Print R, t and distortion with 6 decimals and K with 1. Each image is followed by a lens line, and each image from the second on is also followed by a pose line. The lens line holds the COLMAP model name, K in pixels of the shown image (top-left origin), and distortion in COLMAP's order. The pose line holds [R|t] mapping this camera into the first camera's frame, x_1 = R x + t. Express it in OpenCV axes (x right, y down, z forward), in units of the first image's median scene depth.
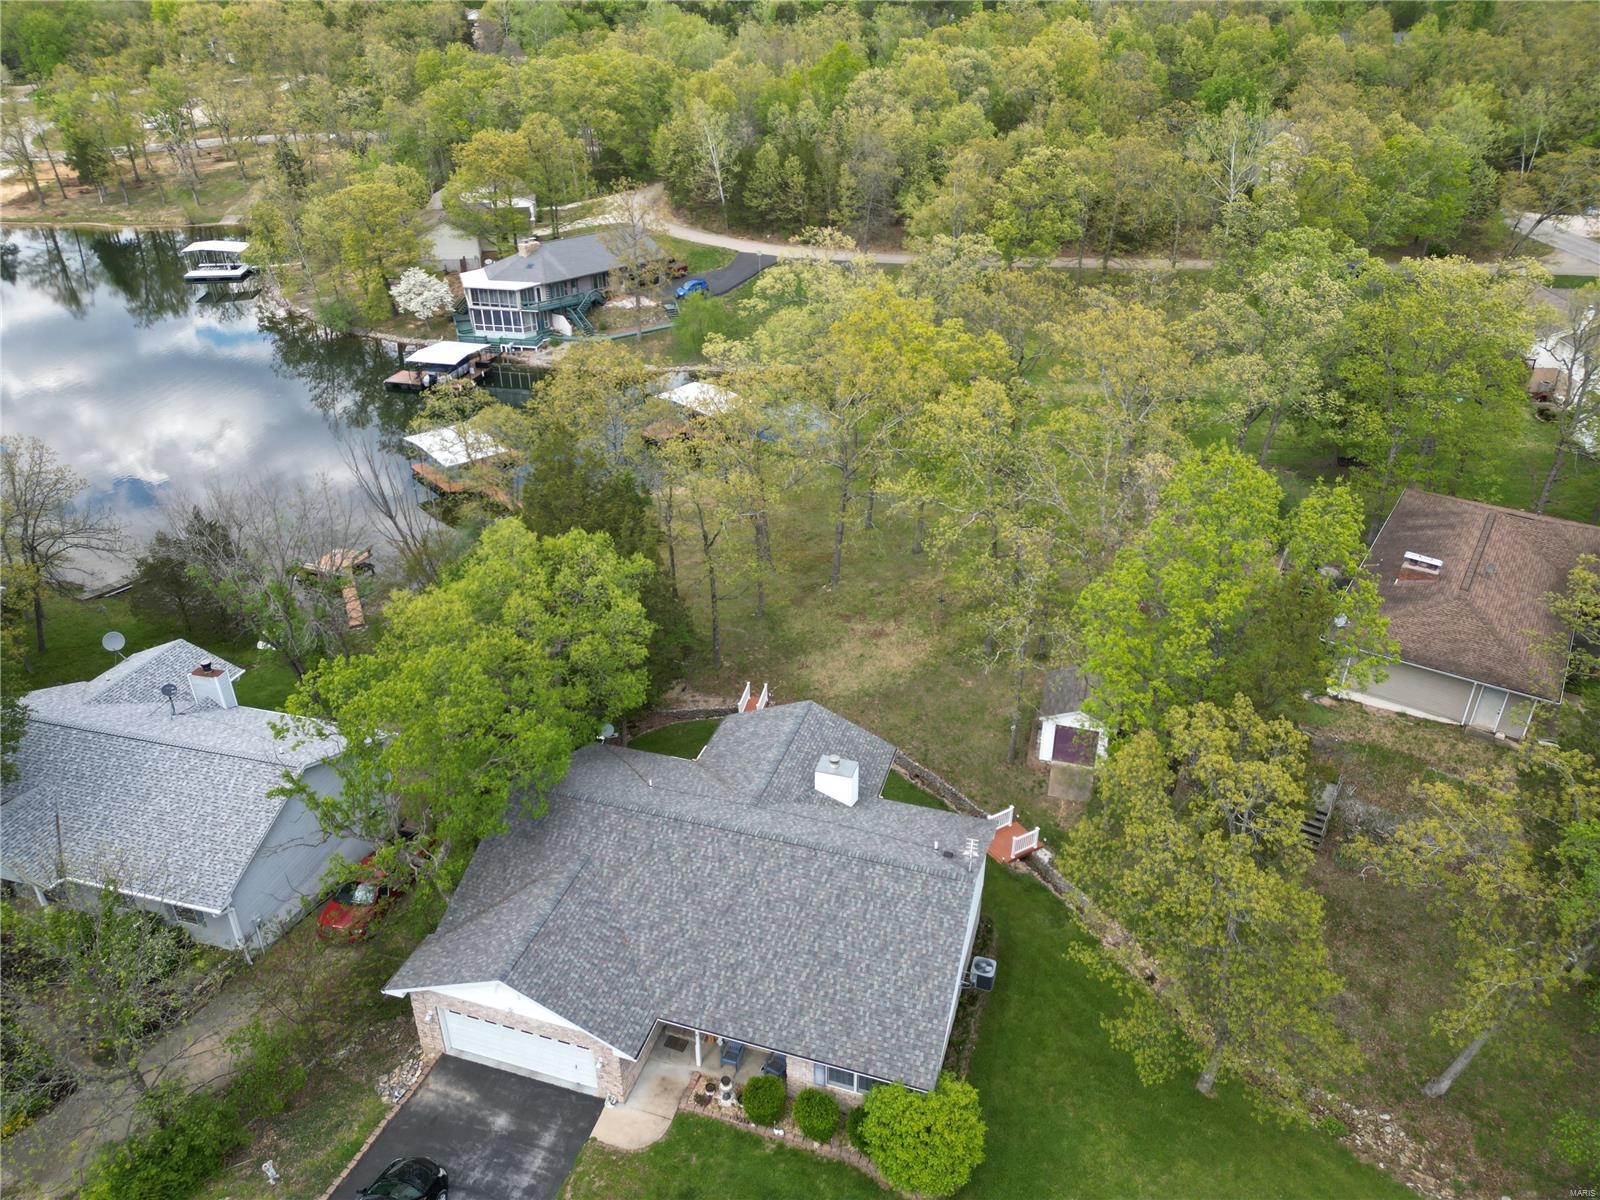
lens RADIAL K [[1115.5, 0, 797.8], [0, 1115.5, 602.2], [0, 0, 1]] dist [0.081893, -0.070010]
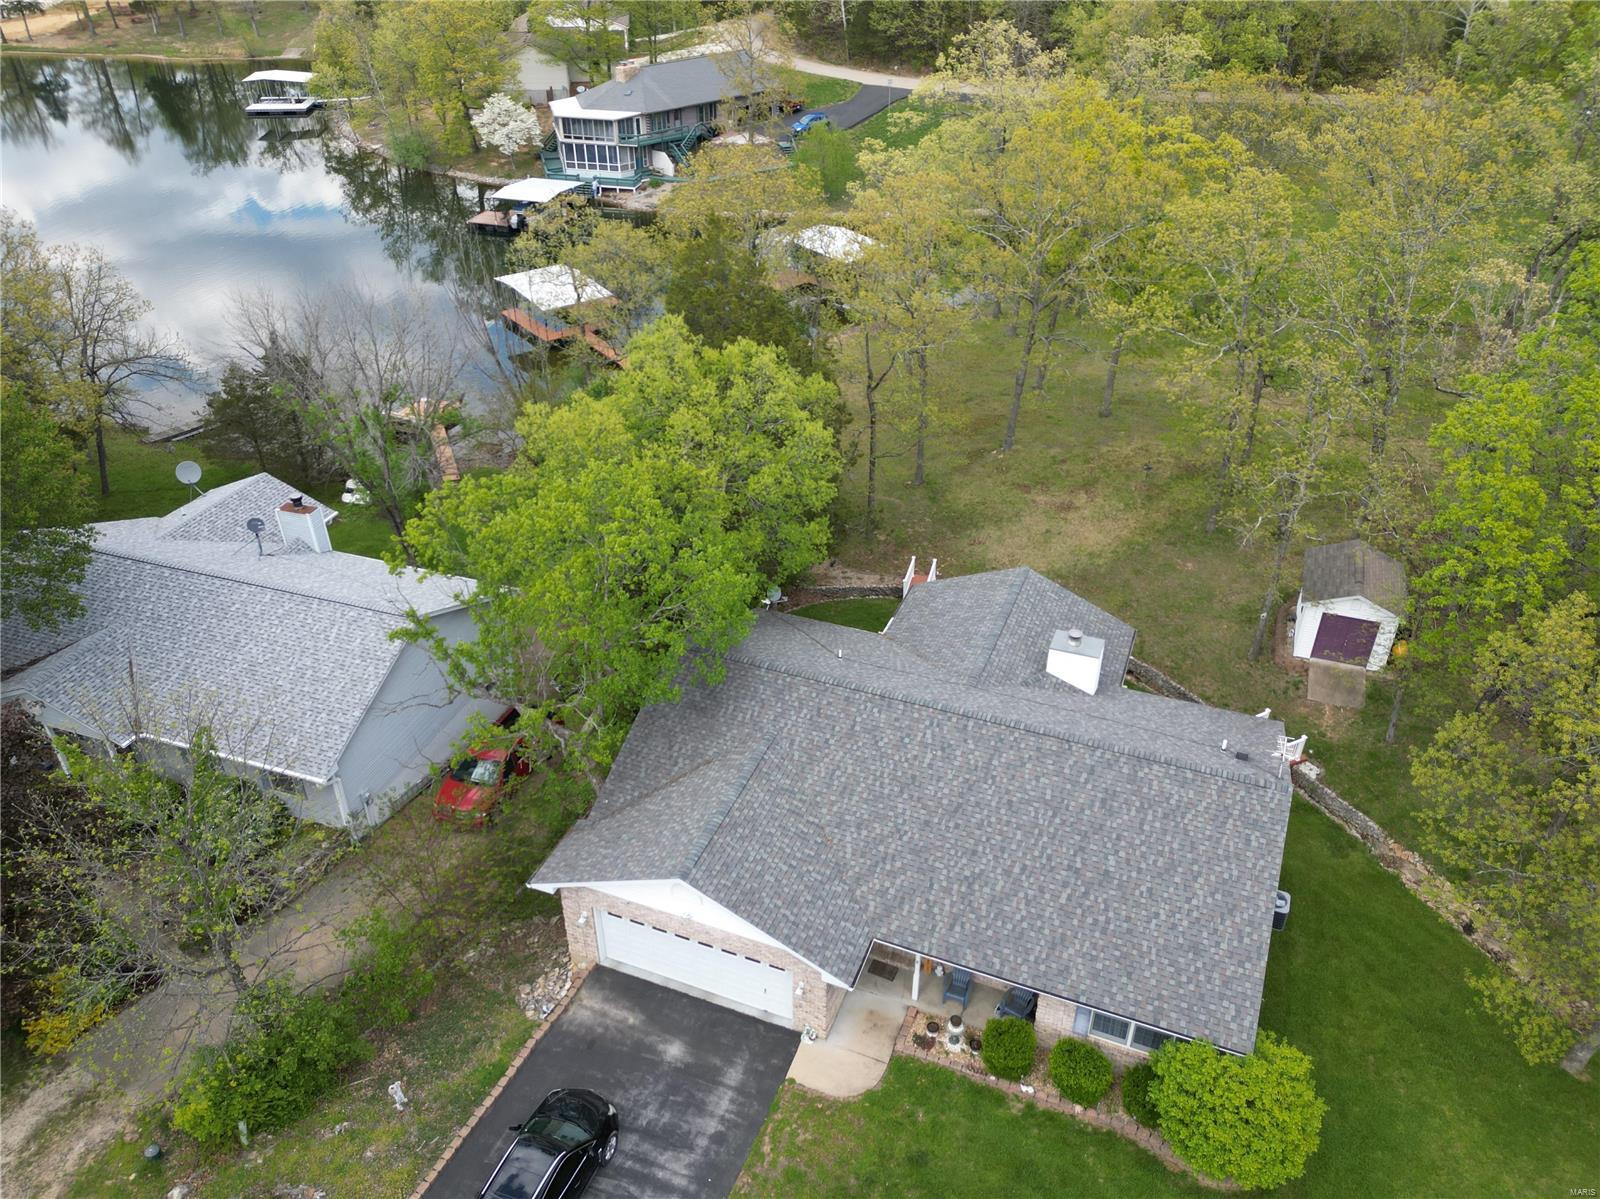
lens RADIAL K [[1182.2, 0, 792.7], [0, 1182.2, 616.8], [0, 0, 1]] dist [0.083563, -0.074019]
pose [[0.997289, 0.039011, -0.062396, -0.109199], [-0.033542, 0.995695, 0.086405, 0.060858], [0.065498, -0.084078, 0.994304, 0.152569]]
